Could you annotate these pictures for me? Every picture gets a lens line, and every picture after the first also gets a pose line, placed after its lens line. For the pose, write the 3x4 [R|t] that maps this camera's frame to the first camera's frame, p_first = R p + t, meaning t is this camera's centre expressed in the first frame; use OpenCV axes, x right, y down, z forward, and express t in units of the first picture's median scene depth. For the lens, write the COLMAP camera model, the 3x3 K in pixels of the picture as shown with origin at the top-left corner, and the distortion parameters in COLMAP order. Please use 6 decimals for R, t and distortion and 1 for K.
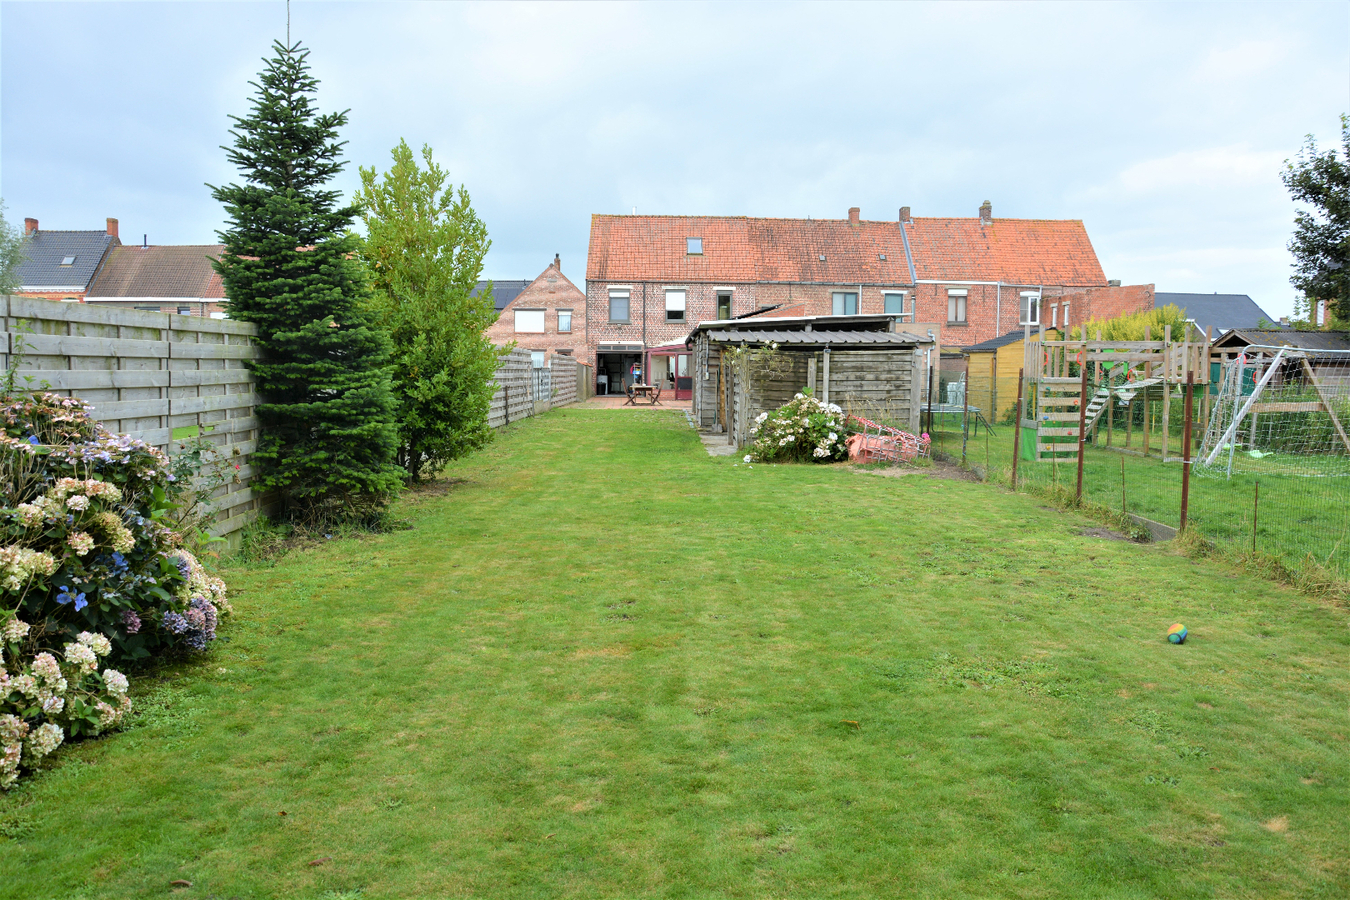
lens RADIAL K [[1064.5, 0, 675.6], [0, 1064.5, 483.0], [0, 0, 1]] dist [-0.117800, 0.002221]
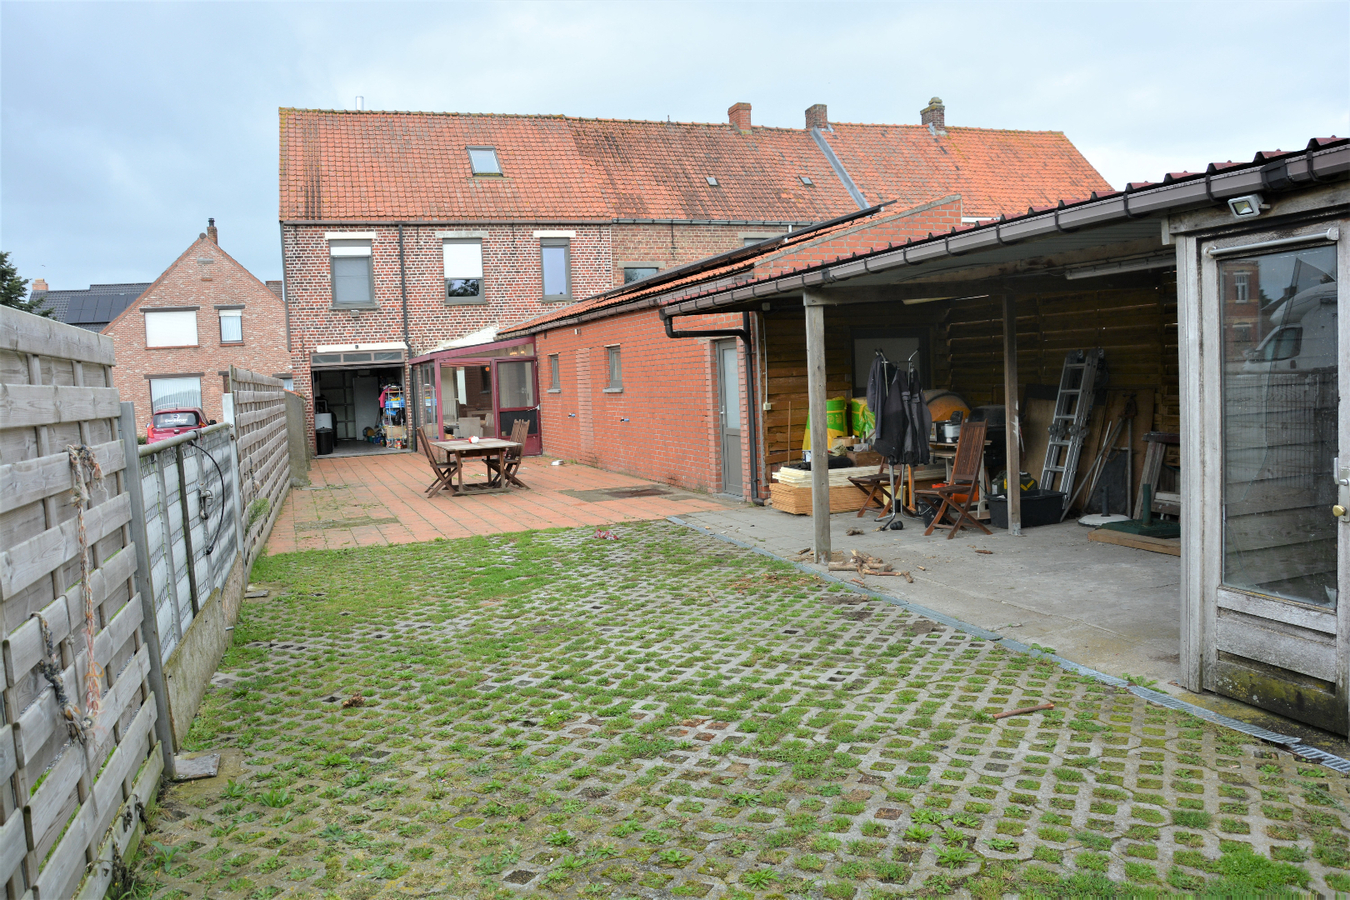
lens RADIAL K [[1064.5, 0, 675.6], [0, 1064.5, 483.0], [0, 0, 1]] dist [-0.117800, 0.002221]
pose [[0.952211, -0.082583, 0.294066, -0.060183], [0.086360, 0.996264, 0.000144, -0.055123], [-0.292980, 0.025259, 0.955785, 0.480212]]
